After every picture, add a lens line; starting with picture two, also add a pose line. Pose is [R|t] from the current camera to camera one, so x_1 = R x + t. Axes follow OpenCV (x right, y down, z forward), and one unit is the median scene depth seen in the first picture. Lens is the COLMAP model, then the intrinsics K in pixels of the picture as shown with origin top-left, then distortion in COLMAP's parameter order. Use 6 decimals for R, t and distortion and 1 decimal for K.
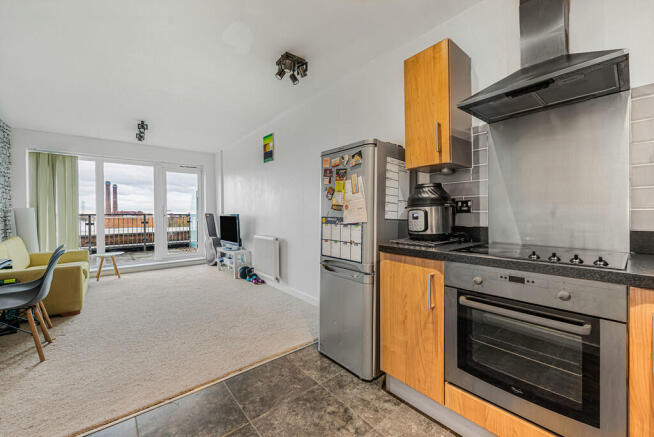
lens RADIAL K [[256.9, 0, 327.3], [0, 256.9, 216.2], [0, 0, 1]] dist [-0.013442, -0.001837]
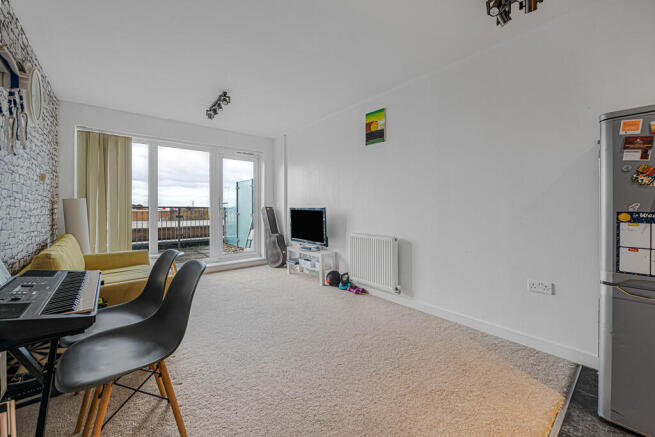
lens RADIAL K [[257.3, 0, 322.9], [0, 257.3, 206.4], [0, 0, 1]] dist [-0.013442, -0.001837]
pose [[0.999899, 0.005912, -0.012890, -0.369746], [-0.006130, 0.999838, -0.016931, 0.001999], [0.012788, 0.017008, 0.999774, 0.179315]]
